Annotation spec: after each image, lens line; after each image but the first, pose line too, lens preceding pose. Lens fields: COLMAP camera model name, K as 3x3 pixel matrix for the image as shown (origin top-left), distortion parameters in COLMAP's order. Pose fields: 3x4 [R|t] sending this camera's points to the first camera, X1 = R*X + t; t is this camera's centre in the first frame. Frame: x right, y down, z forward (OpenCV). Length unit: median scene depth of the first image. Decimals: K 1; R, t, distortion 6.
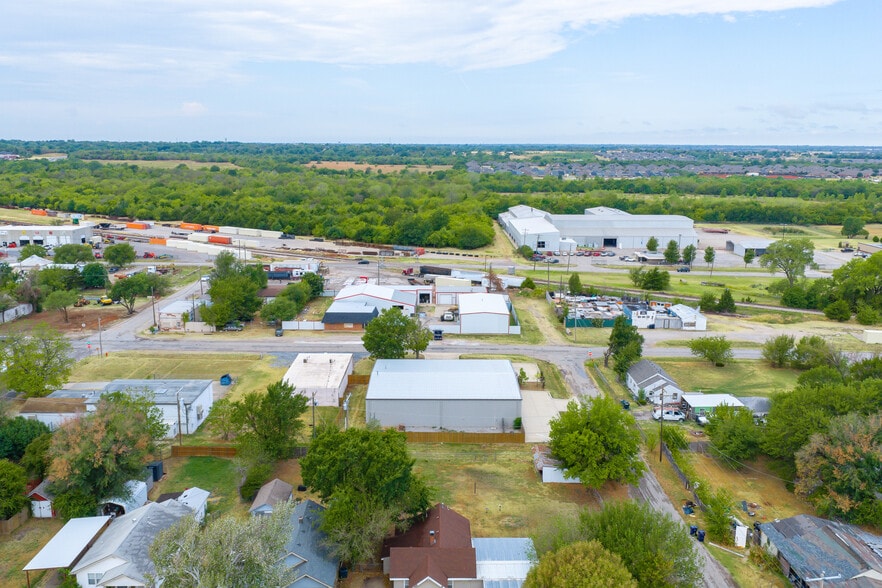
lens RADIAL K [[744.0, 0, 446.7], [0, 744.0, 294.5], [0, 0, 1]] dist [0.003120, -0.004970]
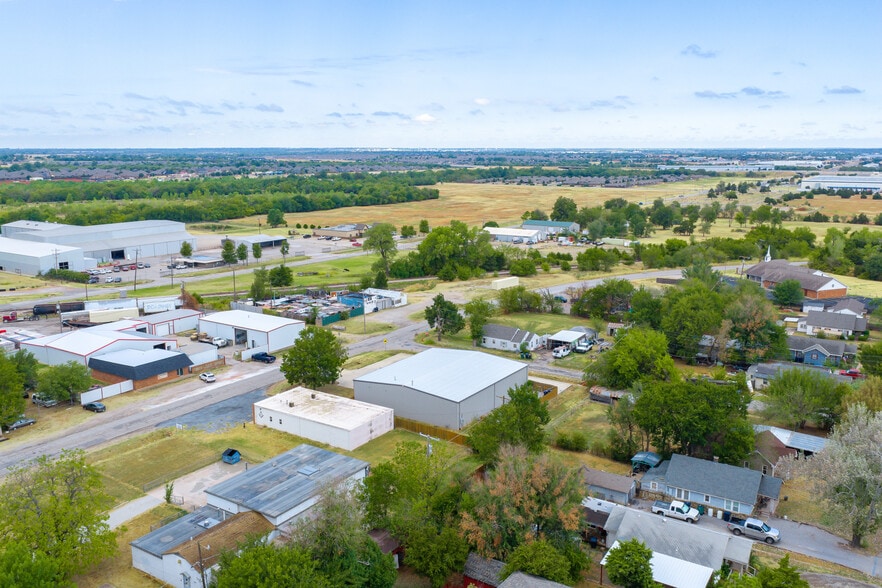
lens RADIAL K [[744.0, 0, 446.7], [0, 744.0, 294.5], [0, 0, 1]] dist [0.003120, -0.004970]
pose [[0.557494, -0.169201, 0.812756, -0.325244], [0.171894, 0.981321, 0.086385, -0.033032], [-0.812190, 0.091549, 0.576165, 0.153166]]
